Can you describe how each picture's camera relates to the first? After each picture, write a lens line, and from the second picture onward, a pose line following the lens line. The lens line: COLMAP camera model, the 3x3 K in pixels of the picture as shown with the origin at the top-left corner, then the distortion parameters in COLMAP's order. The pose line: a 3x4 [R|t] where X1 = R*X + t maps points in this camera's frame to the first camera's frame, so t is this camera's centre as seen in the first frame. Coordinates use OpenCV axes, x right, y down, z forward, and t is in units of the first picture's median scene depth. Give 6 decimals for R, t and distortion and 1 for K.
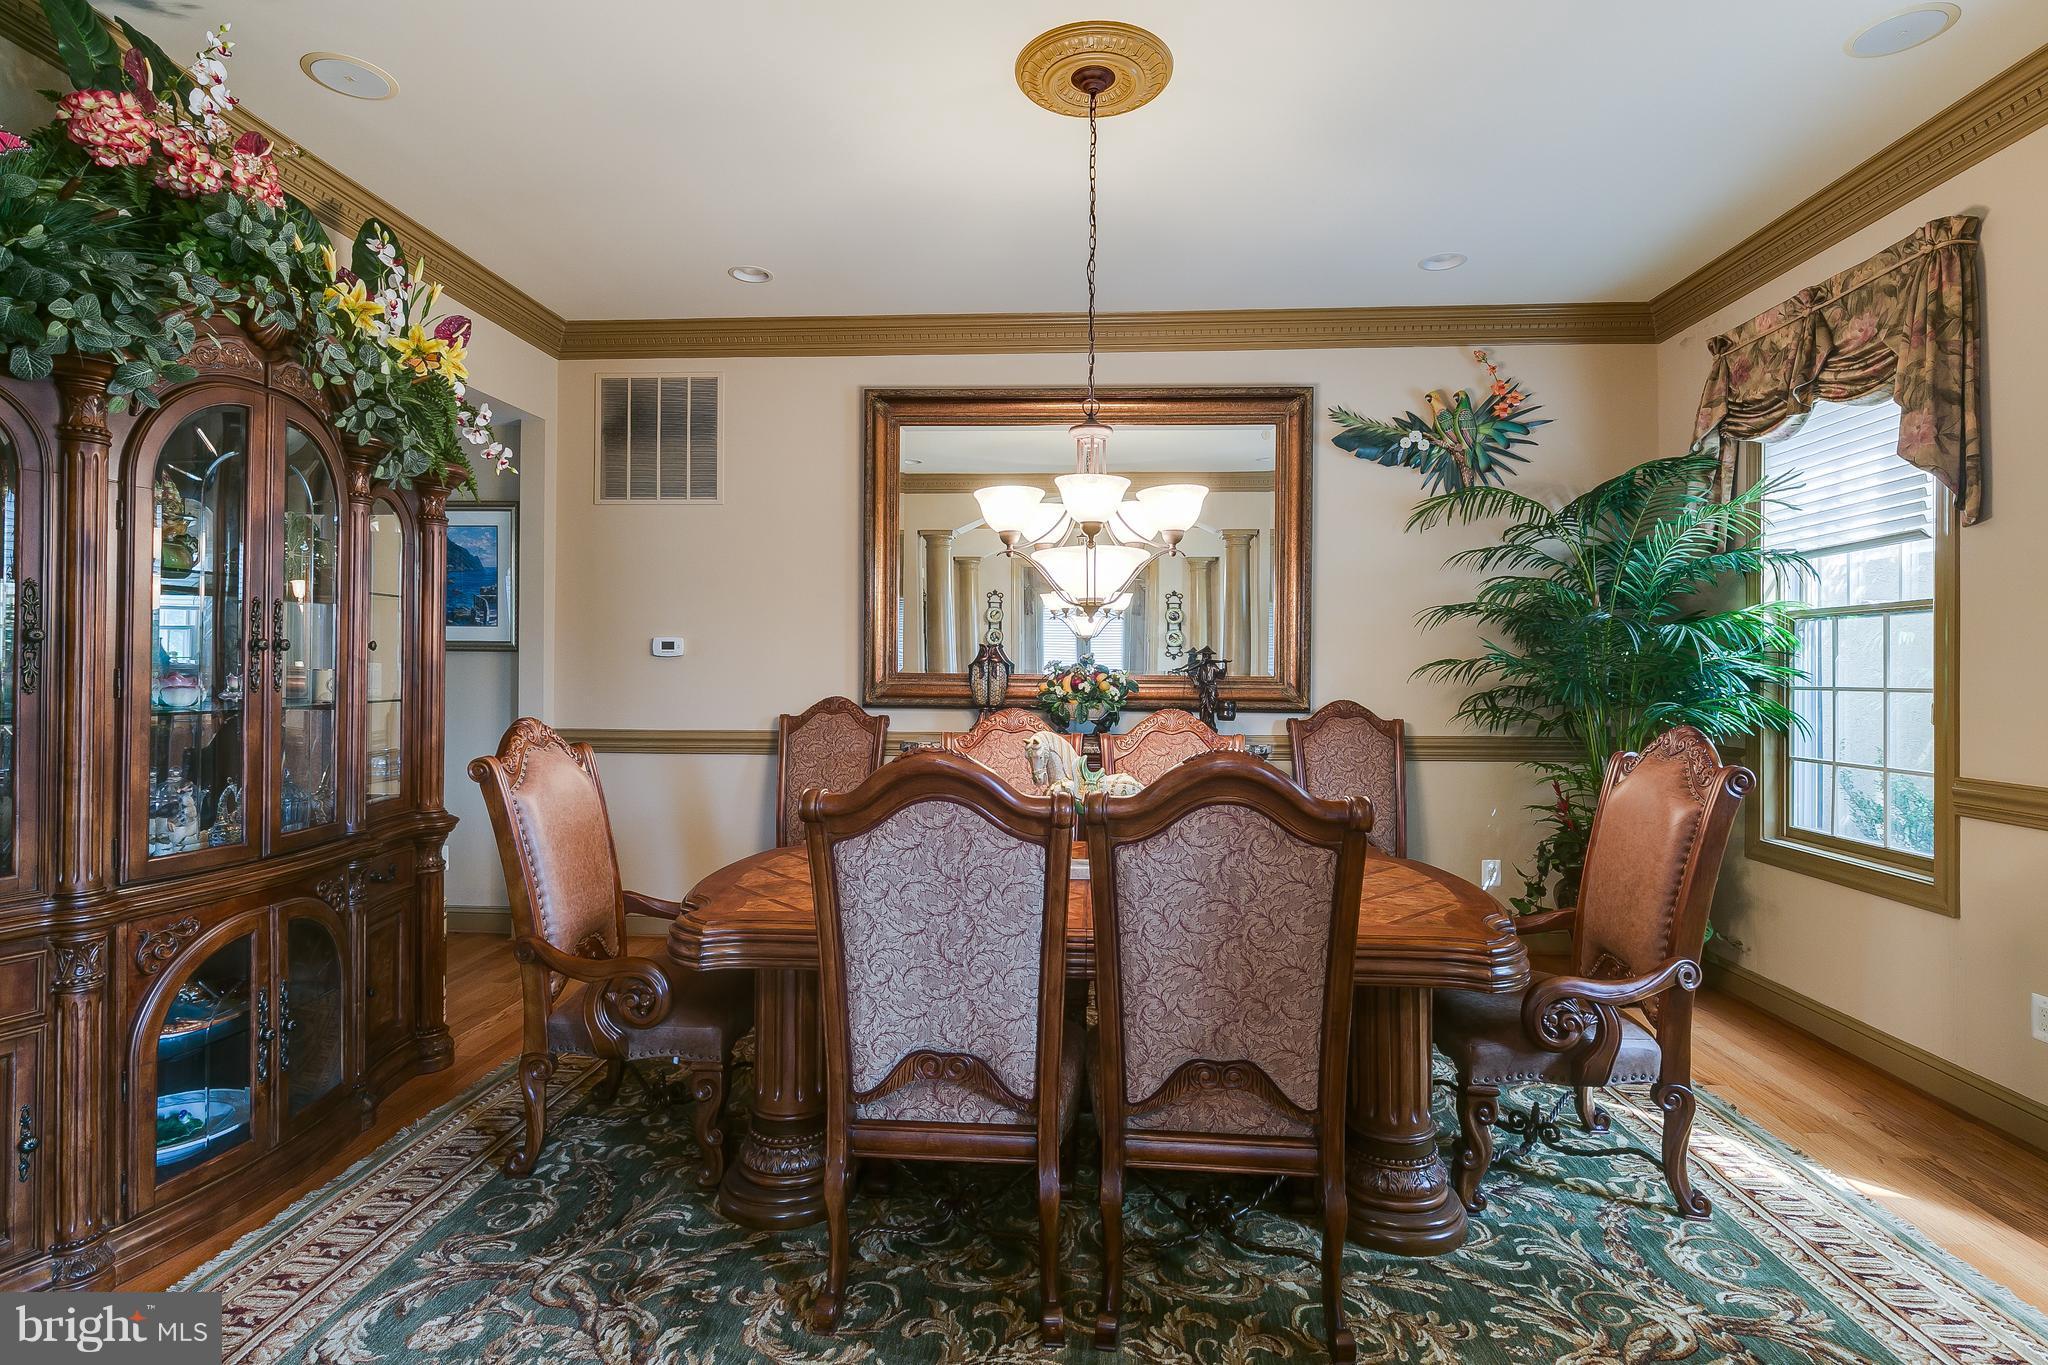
lens RADIAL K [[922.8, 0, 1024.9], [0, 922.8, 669.1], [0, 0, 1]] dist [0.003107, -0.000804]
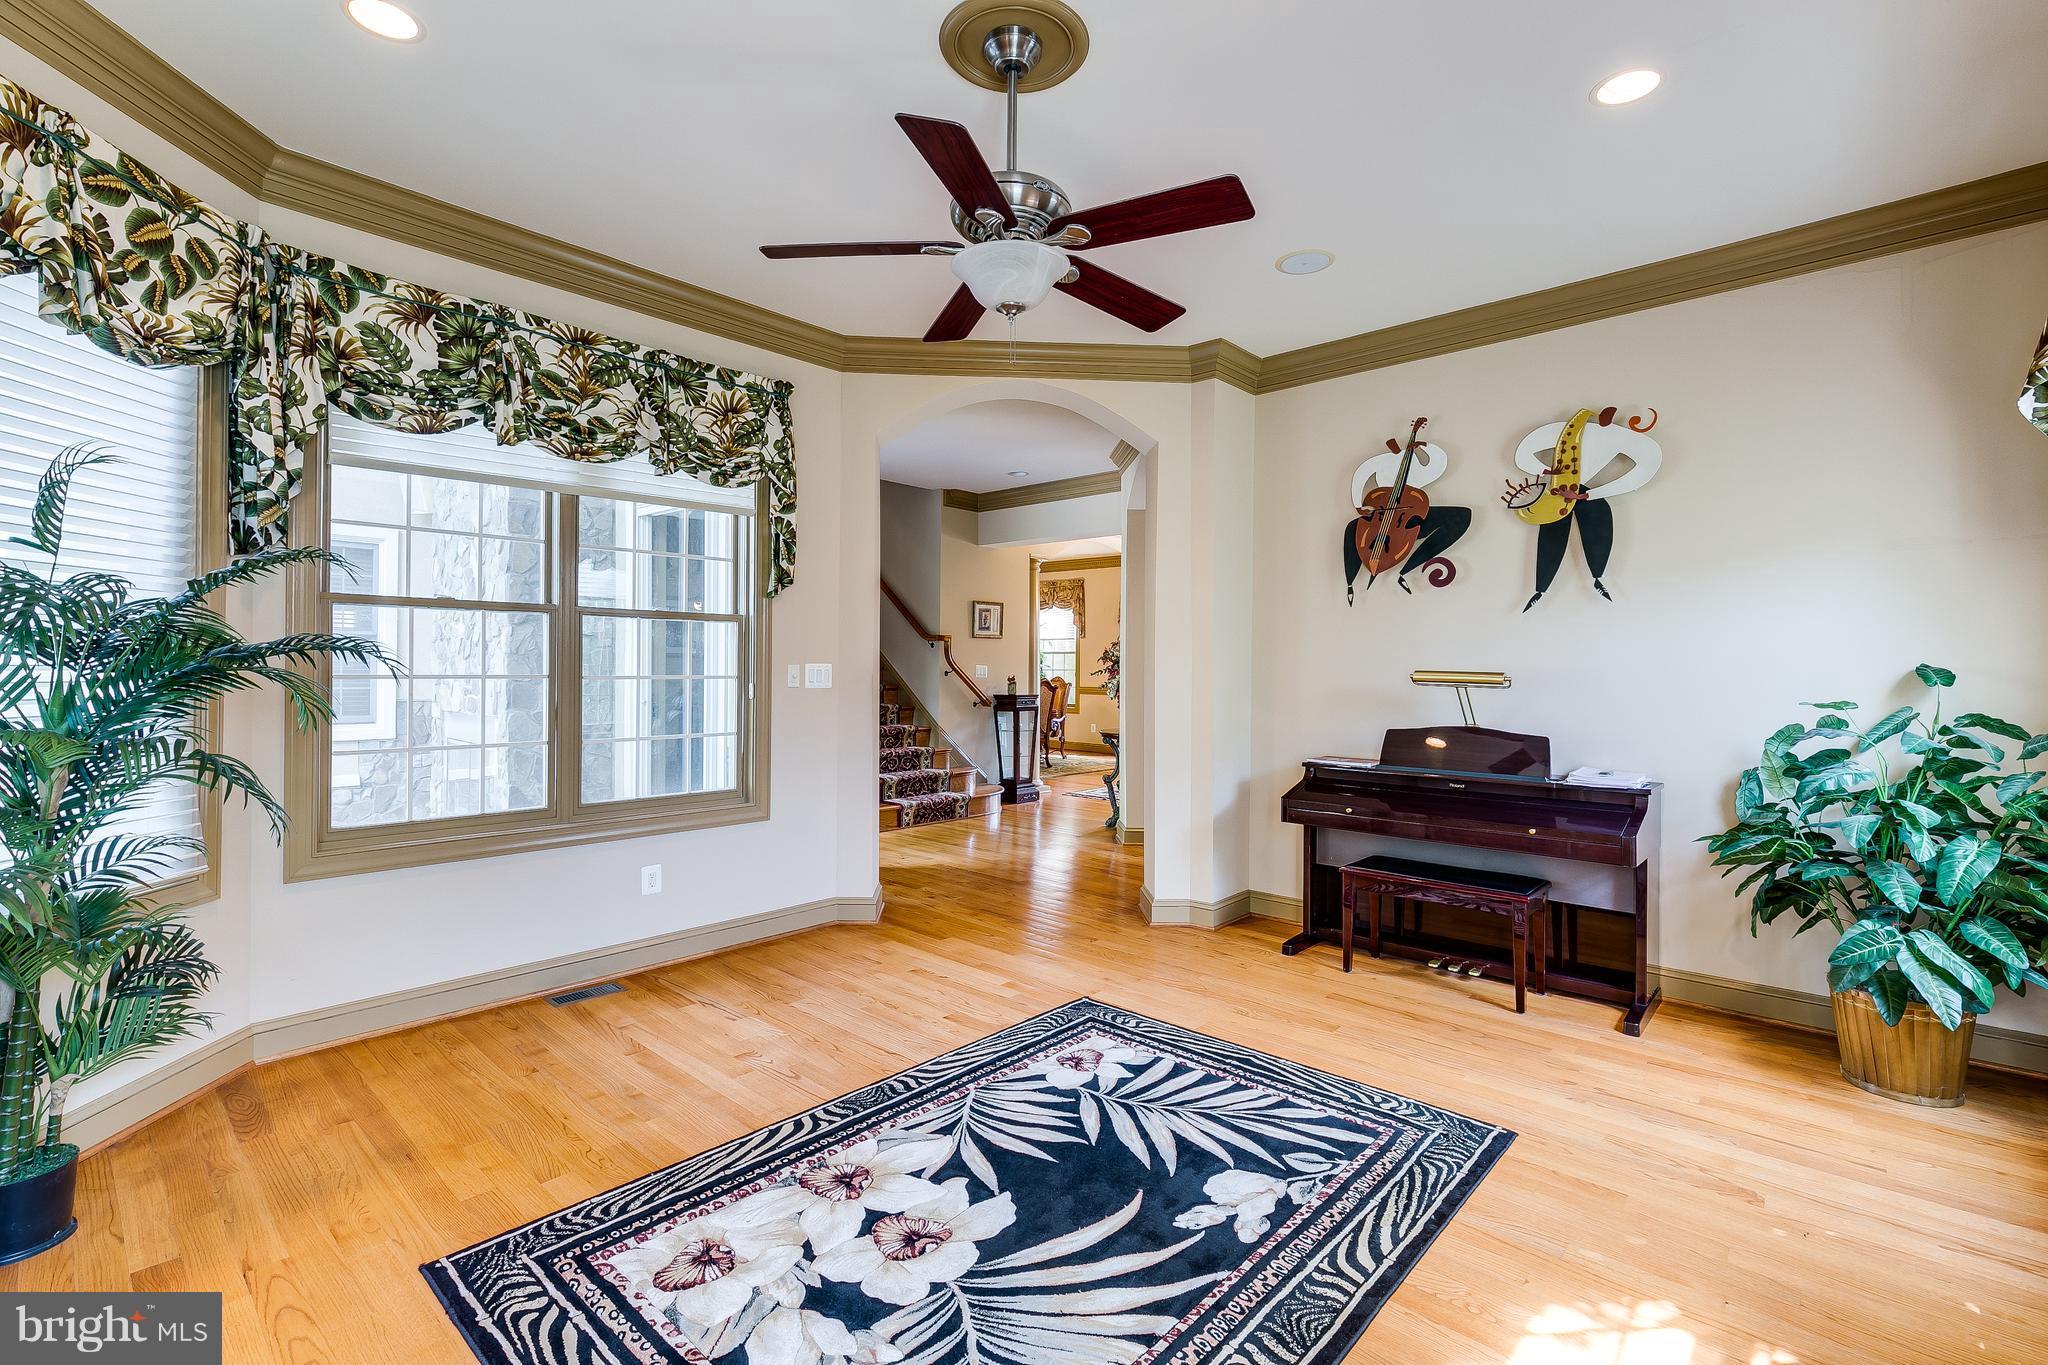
lens RADIAL K [[922.8, 0, 1024.9], [0, 922.8, 669.1], [0, 0, 1]] dist [0.003107, -0.000804]
pose [[0.625539, -0.003218, 0.780186, -3.105987], [-0.005361, 0.999950, 0.008423, -0.023971], [-0.780174, -0.009452, 0.625491, -1.921313]]
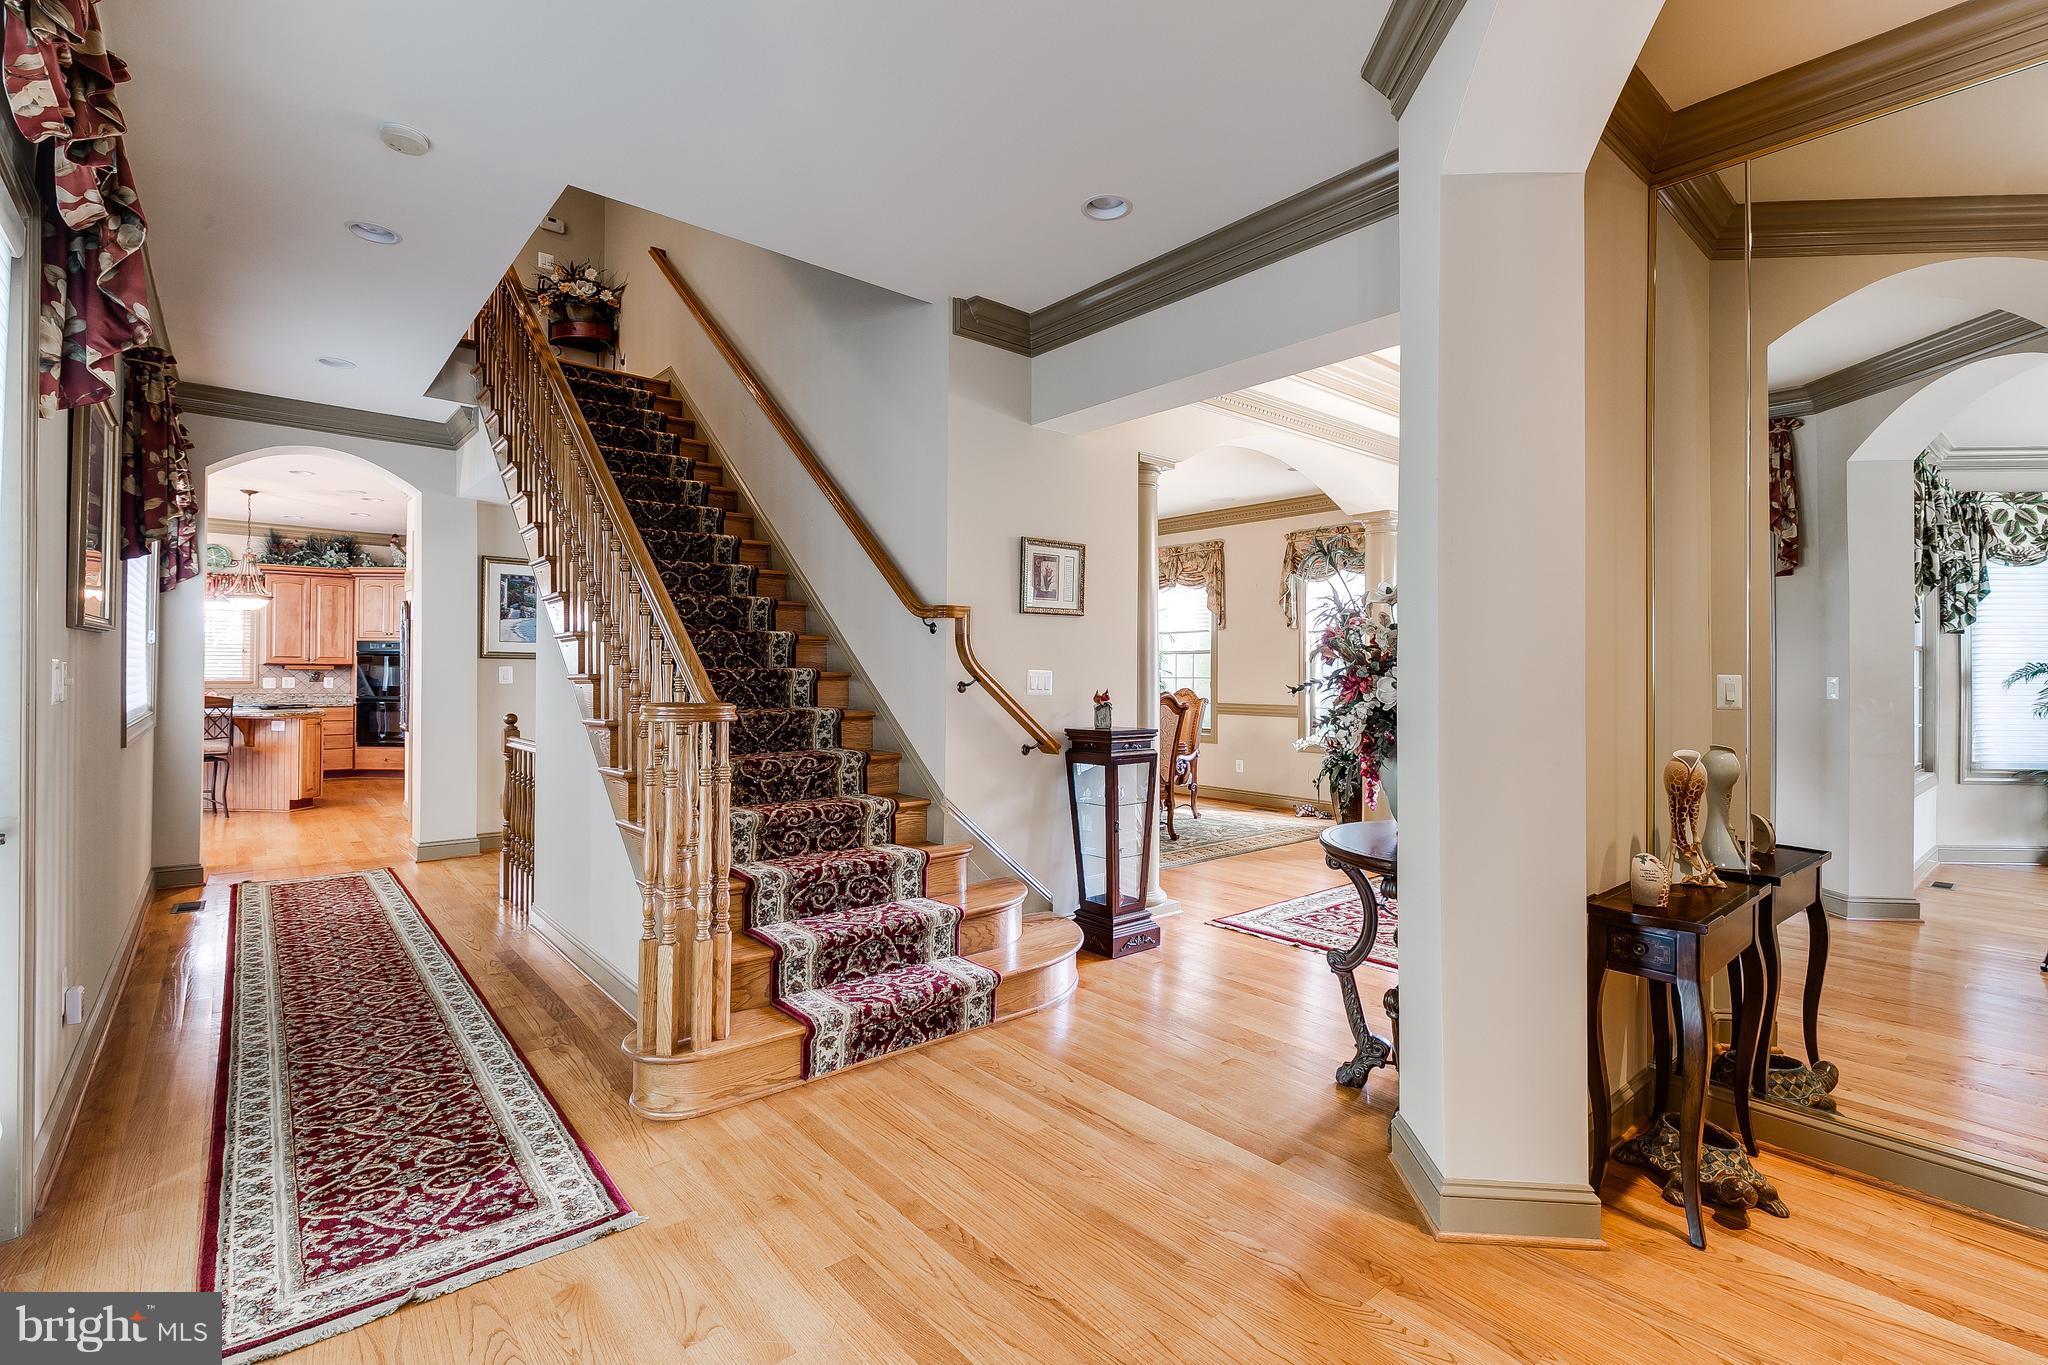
lens RADIAL K [[915.9, 0, 1031.6], [0, 915.9, 663.5], [0, 0, 1]] dist [0.001410, -0.000158]
pose [[0.712886, 0.004724, 0.701264, -1.814332], [-0.002611, 0.999988, -0.004082, -0.013437], [-0.701275, 0.001078, 0.712890, -0.910168]]
